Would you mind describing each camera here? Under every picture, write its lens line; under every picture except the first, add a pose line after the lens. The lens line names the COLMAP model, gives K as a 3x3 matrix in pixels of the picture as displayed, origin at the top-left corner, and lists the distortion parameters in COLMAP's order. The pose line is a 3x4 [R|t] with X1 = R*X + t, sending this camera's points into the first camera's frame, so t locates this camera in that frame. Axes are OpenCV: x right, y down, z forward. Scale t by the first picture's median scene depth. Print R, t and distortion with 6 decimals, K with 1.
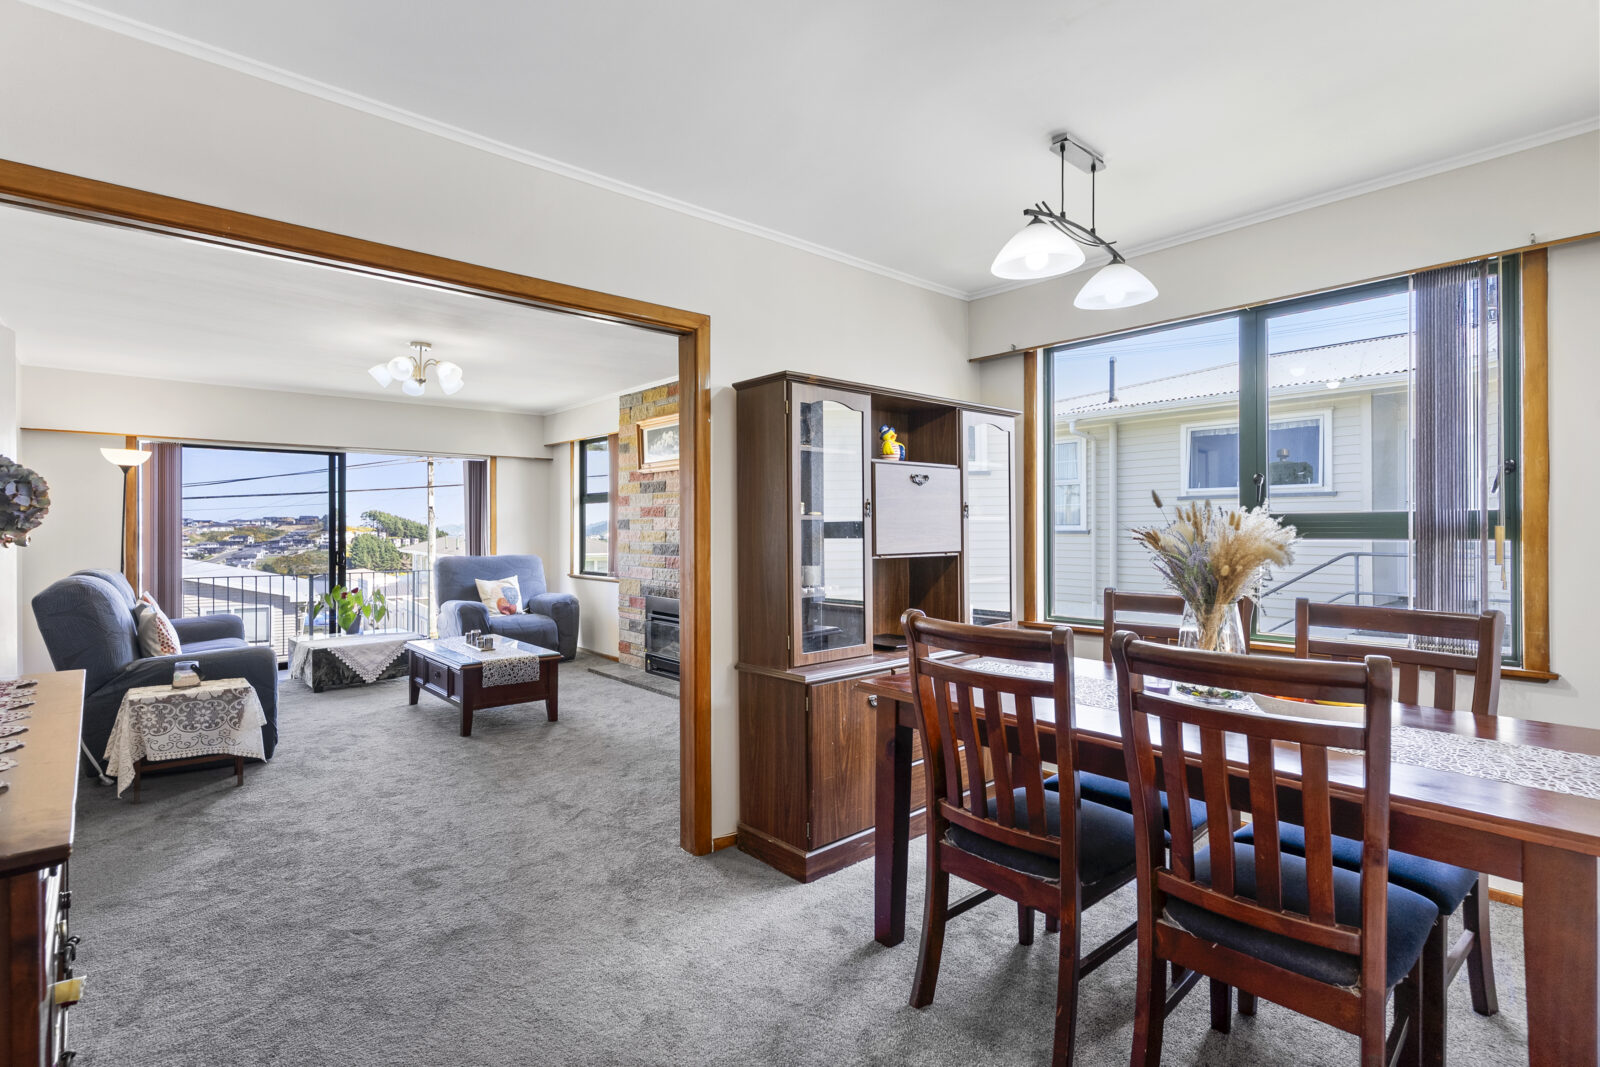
lens RADIAL K [[759.8, 0, 816.3], [0, 759.8, 525.1], [0, 0, 1]] dist [-0.018895, 0.008484]
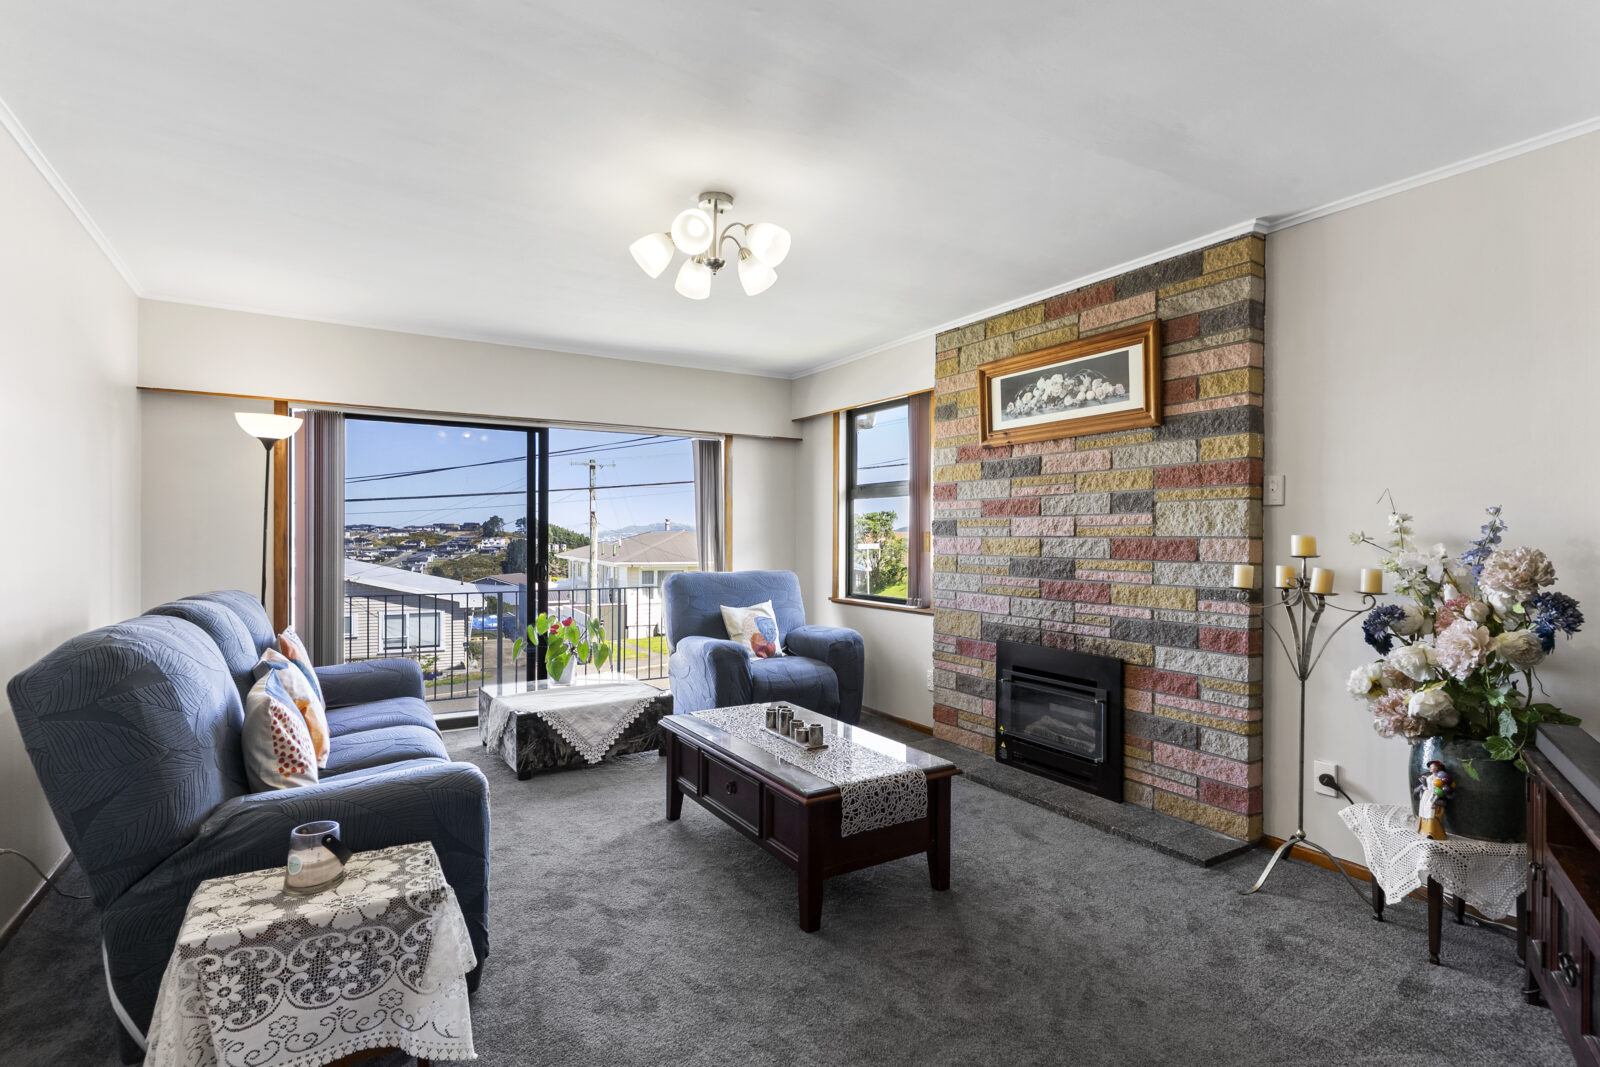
lens RADIAL K [[768.0, 0, 807.2], [0, 768.0, 534.0], [0, 0, 1]] dist [-0.000515, 0.000666]
pose [[0.983934, 0.004610, -0.178475, -0.266783], [-0.004395, 0.999989, 0.001600, 0.004204], [0.178481, -0.000790, 0.983943, 0.343309]]
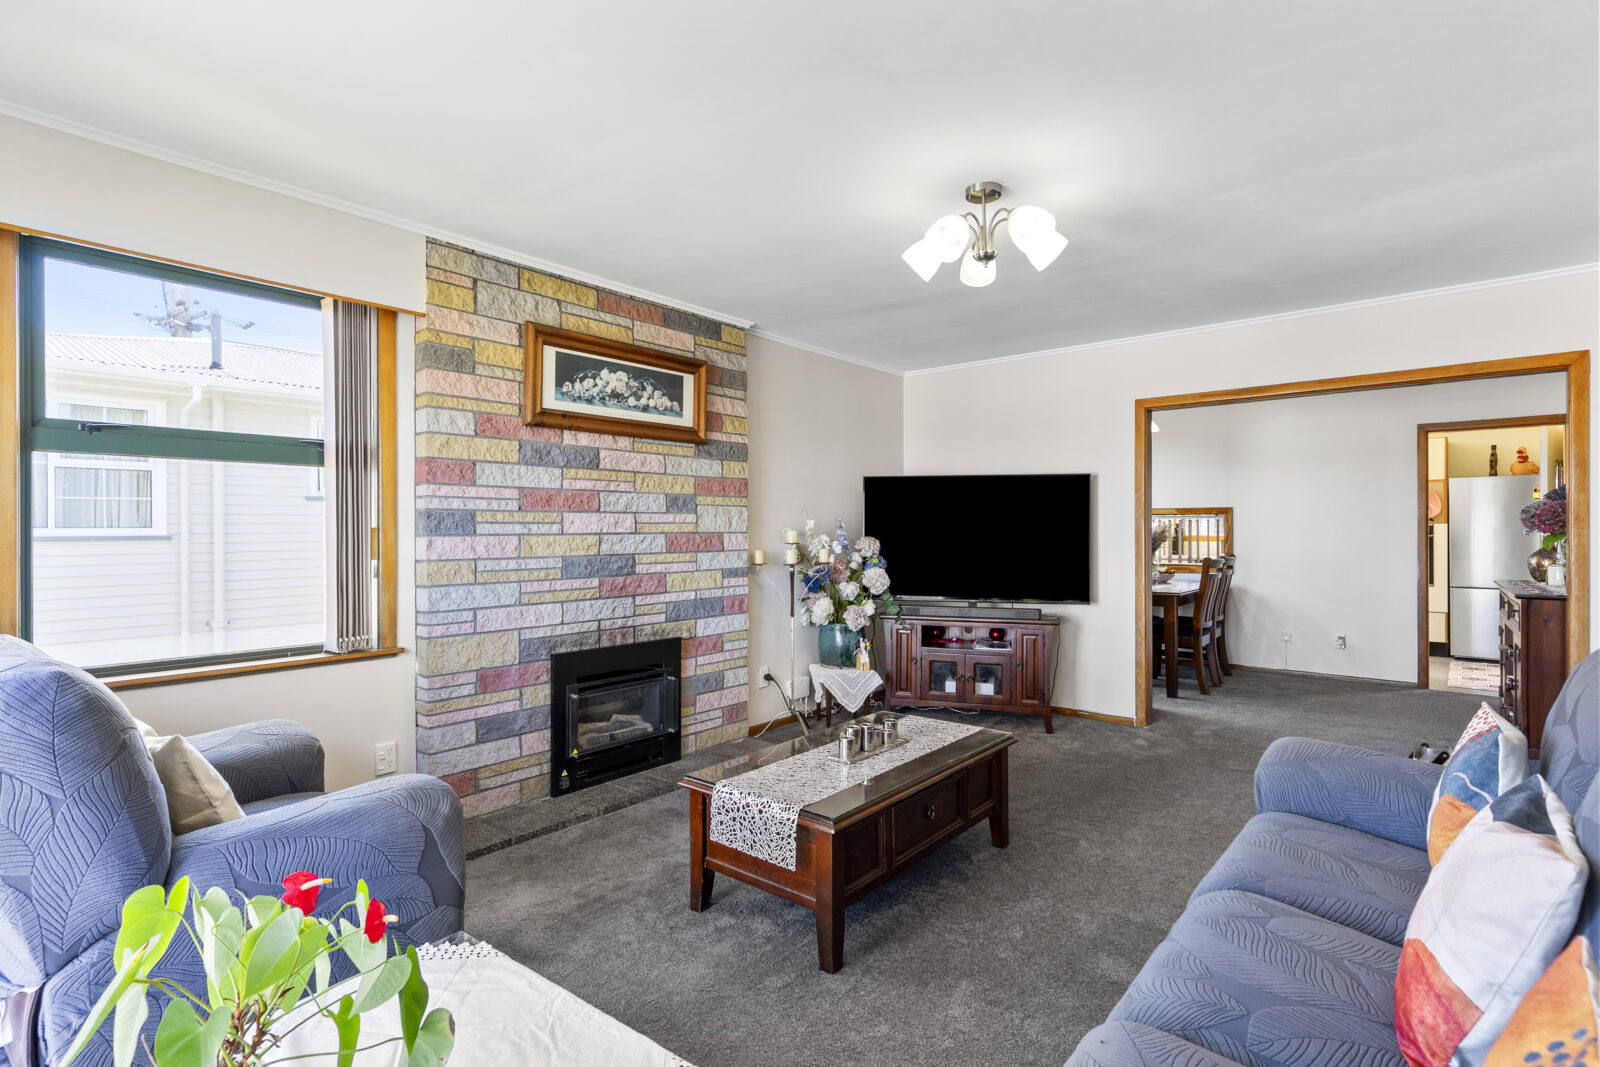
lens RADIAL K [[767.9, 0, 800.8], [0, 767.9, 528.3], [0, 0, 1]] dist [-0.002295, -0.000389]
pose [[-0.131038, 0.002050, 0.991375, -0.788213], [-0.001089, 0.999997, -0.002212, 0.003551], [-0.991377, -0.001370, -0.131035, 0.898686]]
